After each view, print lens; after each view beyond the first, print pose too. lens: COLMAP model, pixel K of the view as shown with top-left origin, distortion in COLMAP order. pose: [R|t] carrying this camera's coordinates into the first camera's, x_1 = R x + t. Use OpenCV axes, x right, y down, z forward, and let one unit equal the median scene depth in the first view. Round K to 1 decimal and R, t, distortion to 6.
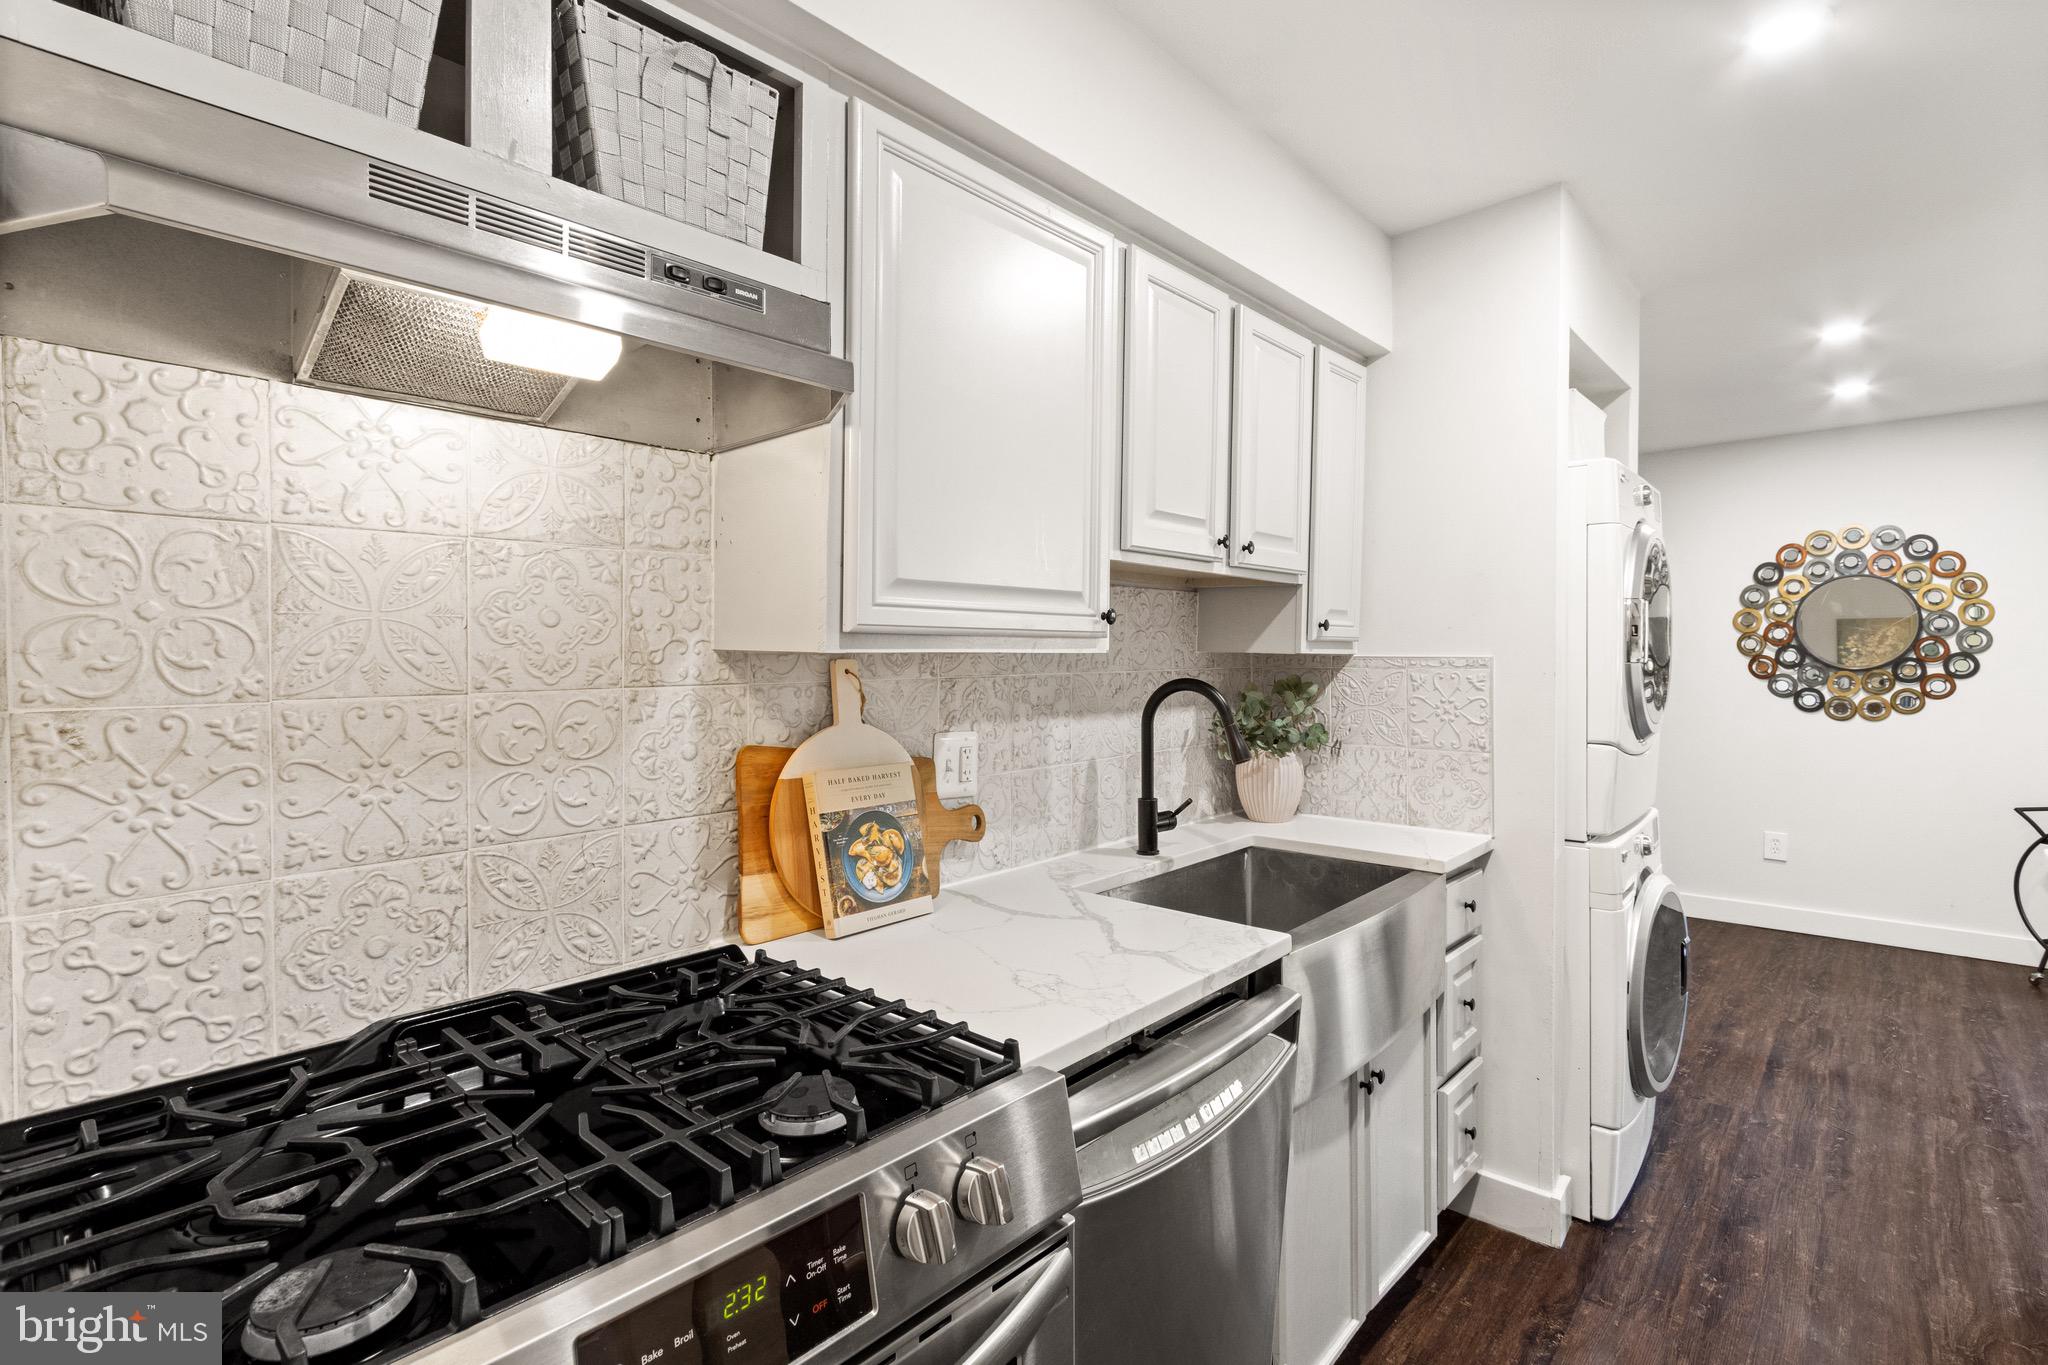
lens RADIAL K [[959.6, 0, 1027.9], [0, 959.6, 656.5], [0, 0, 1]] dist [0.004524, -0.000467]
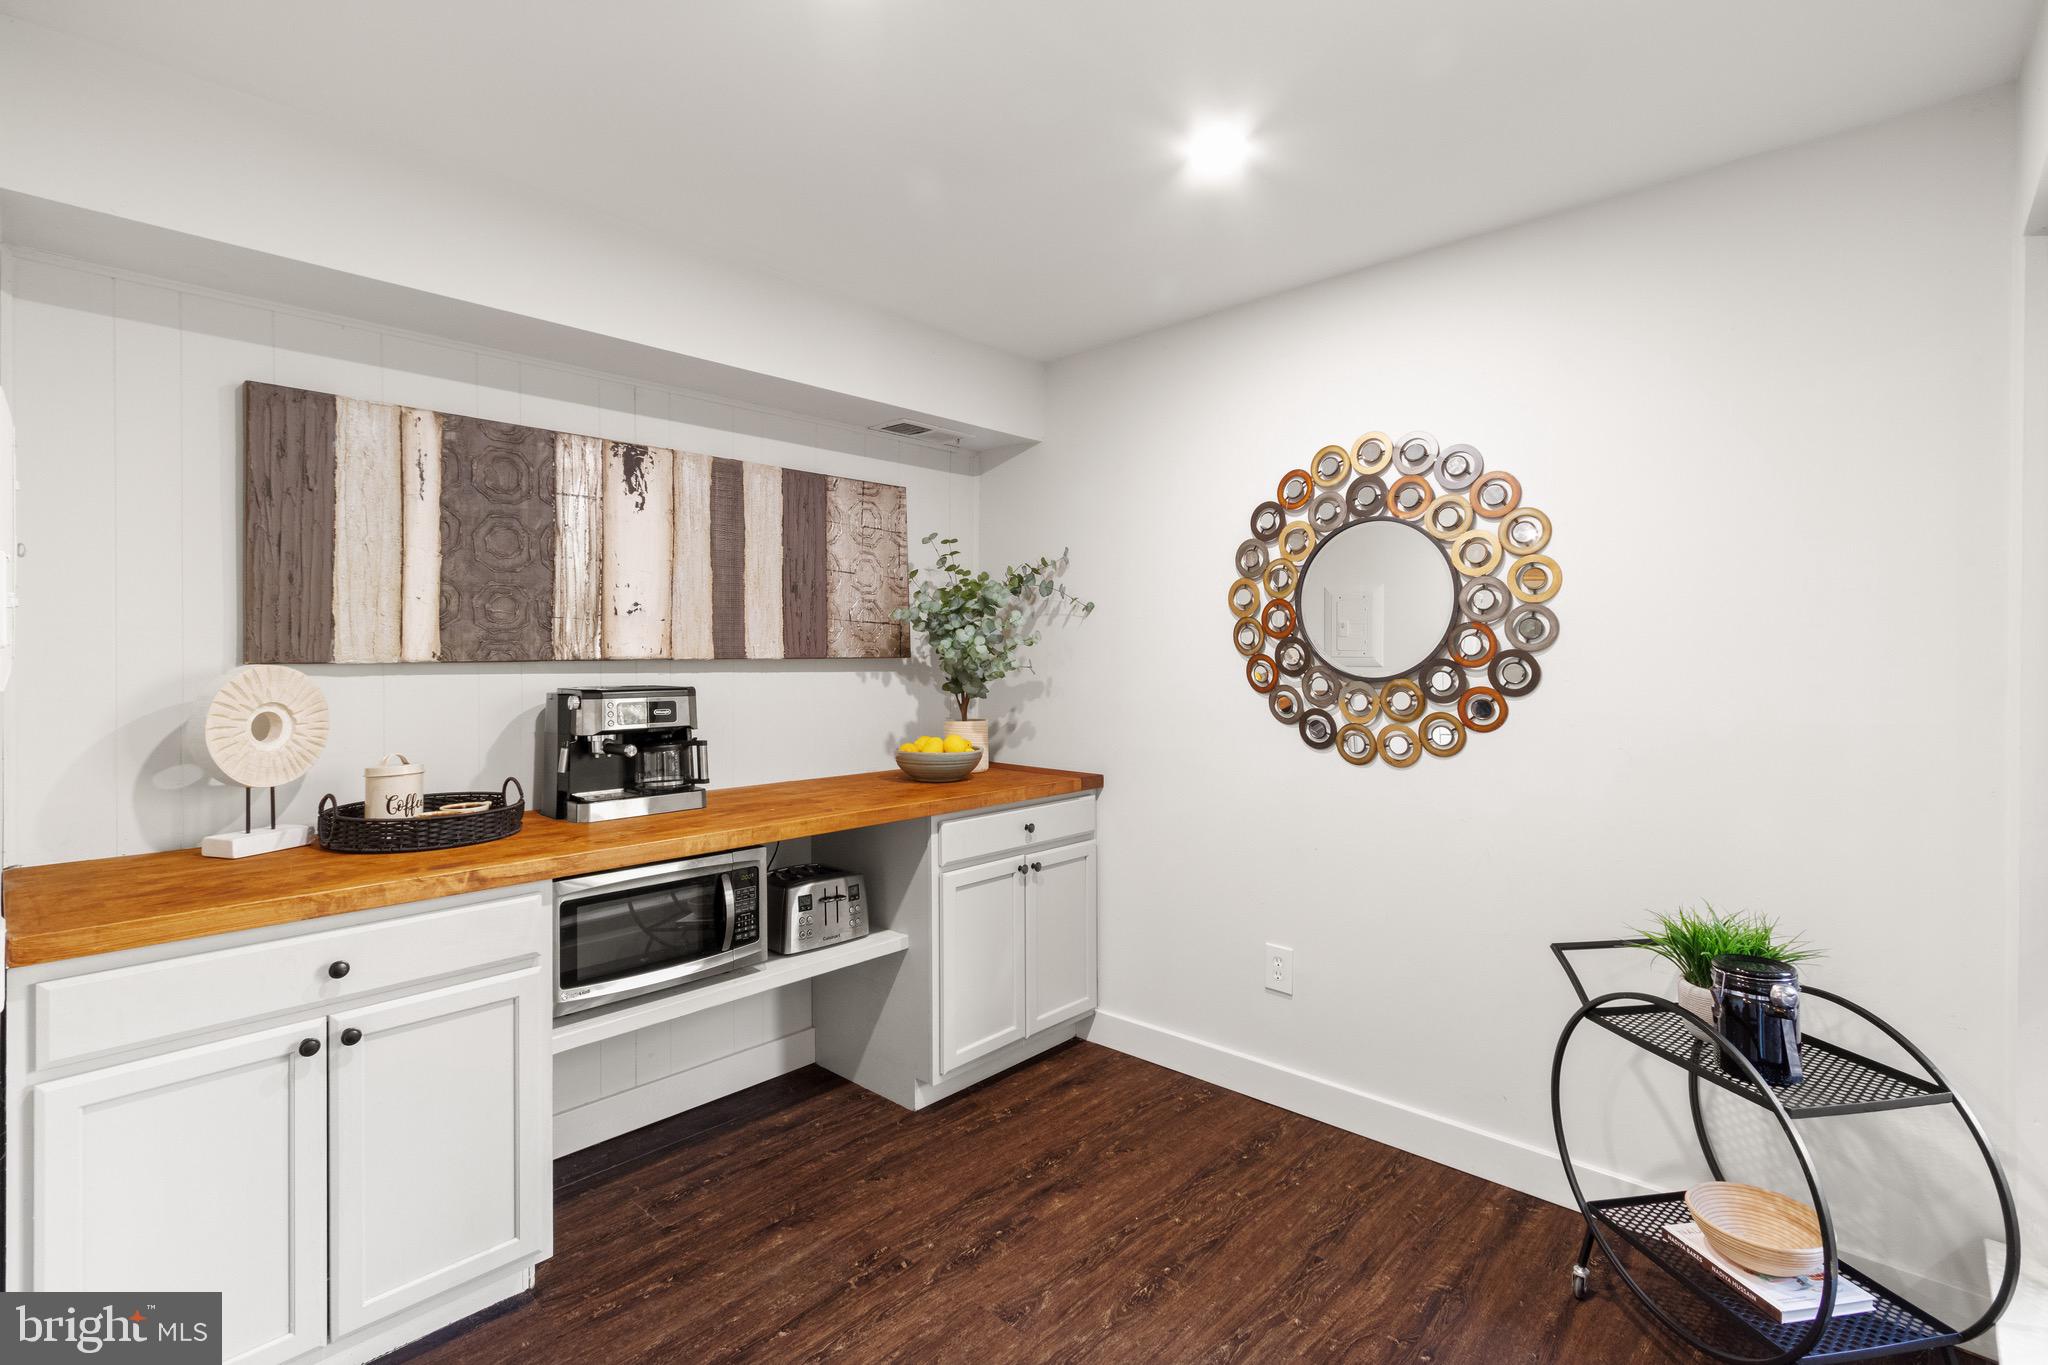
lens RADIAL K [[938.3, 0, 1033.5], [0, 938.3, 653.7], [0, 0, 1]] dist [0.002475, -0.000256]
pose [[0.999948, -0.000519, -0.010162, 0.663967], [0.000541, 0.999998, 0.002088, -0.003335], [0.010161, -0.002093, 0.999946, 0.428061]]
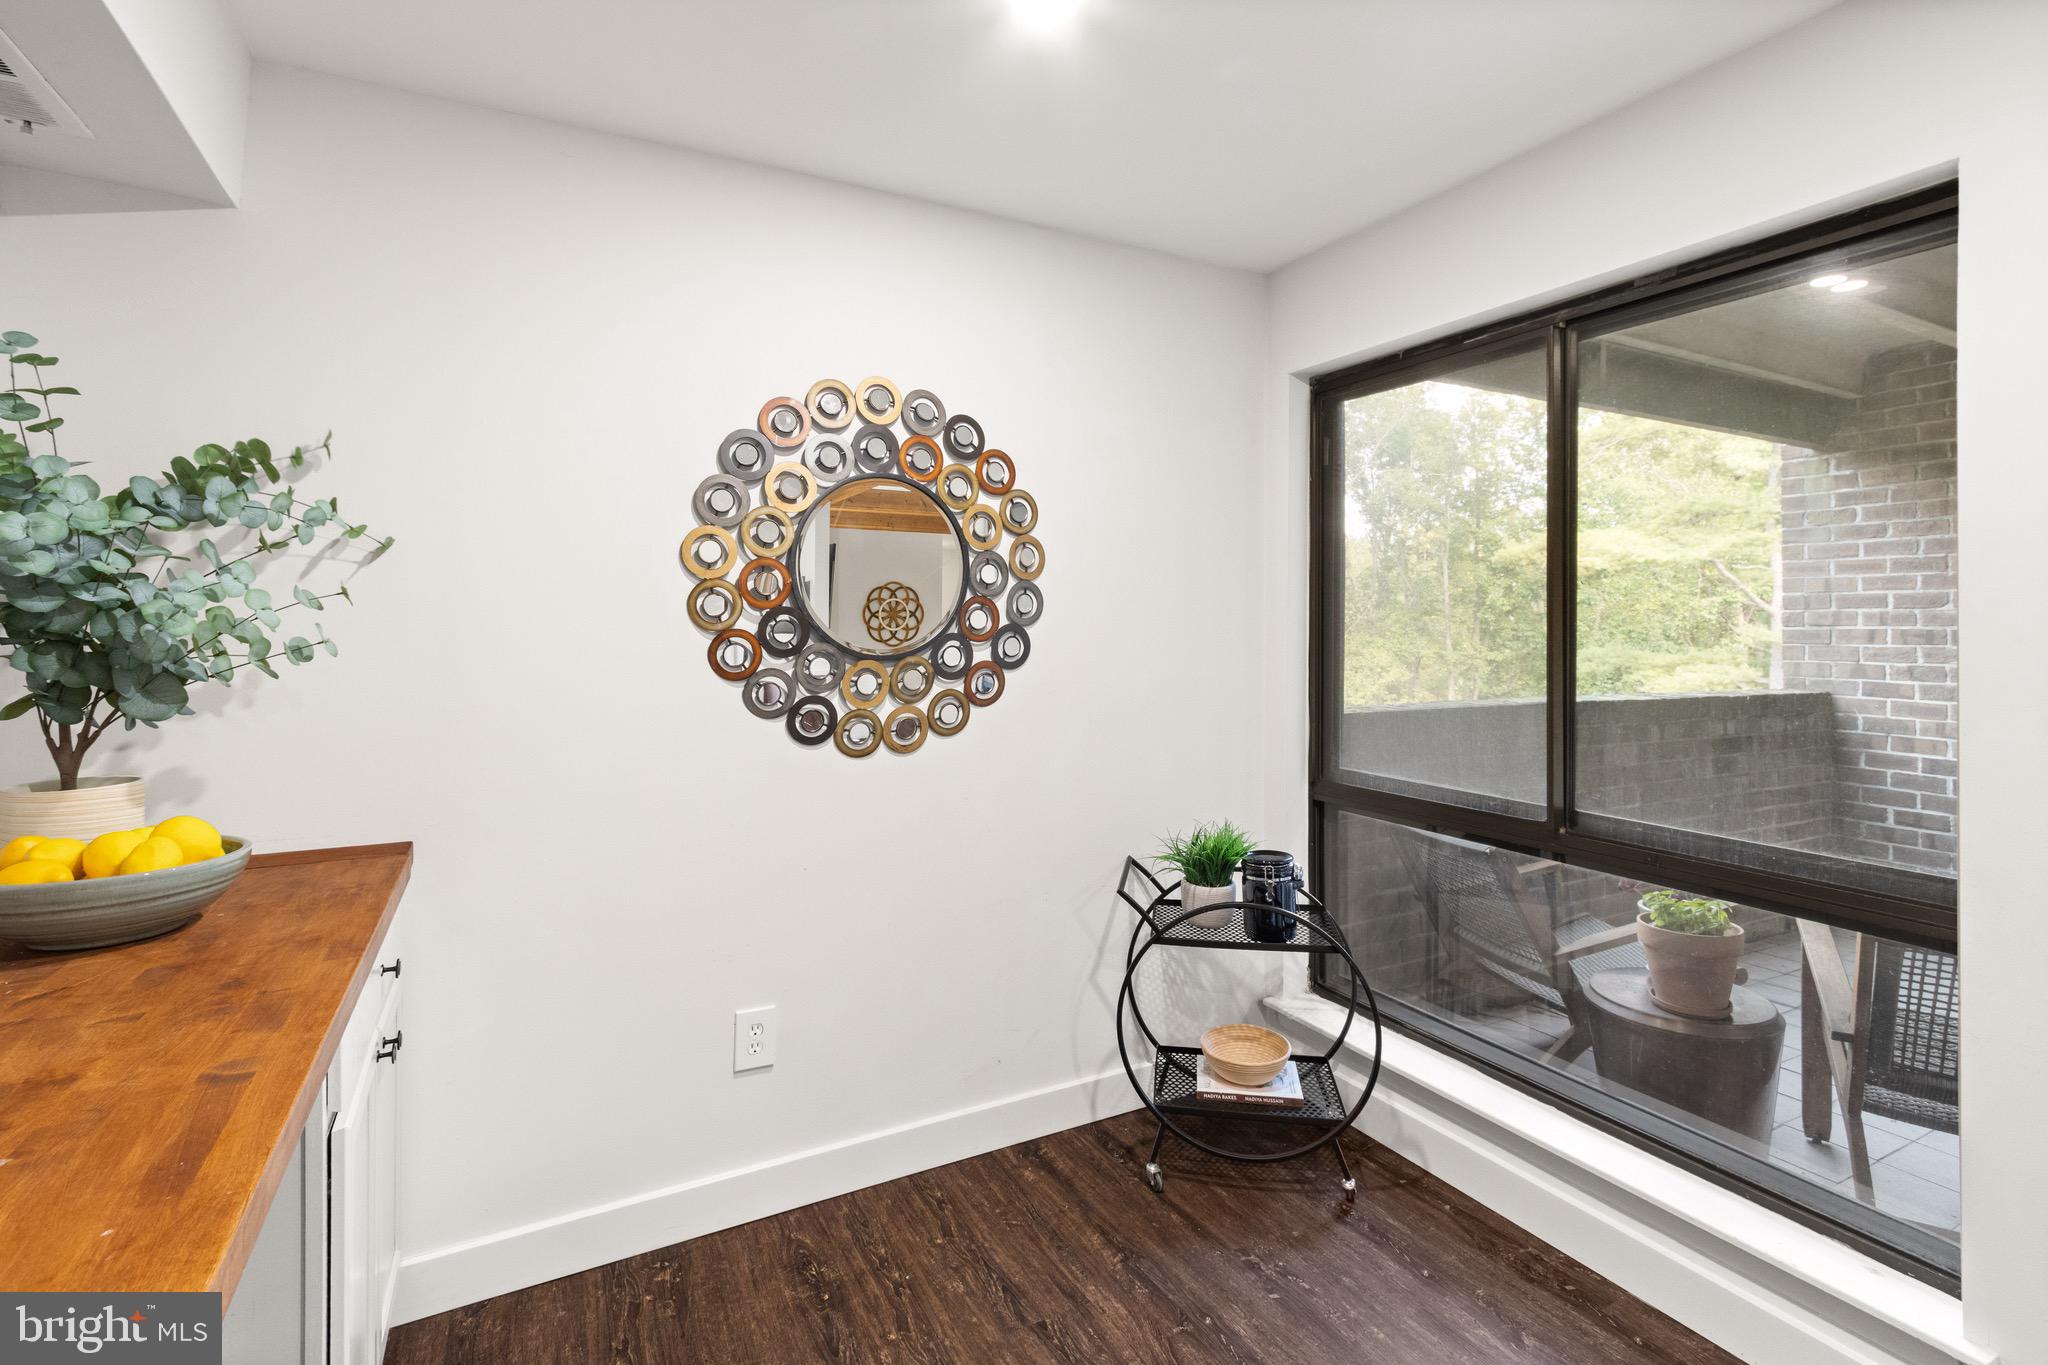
lens RADIAL K [[951.8, 0, 1019.8], [0, 951.8, 617.7], [0, 0, 1]] dist [0.010294, 0.000140]
pose [[0.355112, 0.007227, 0.934796, 0.409507], [-0.000116, 0.999970, -0.007686, -0.003785], [-0.934824, 0.002621, 0.355102, 0.755096]]
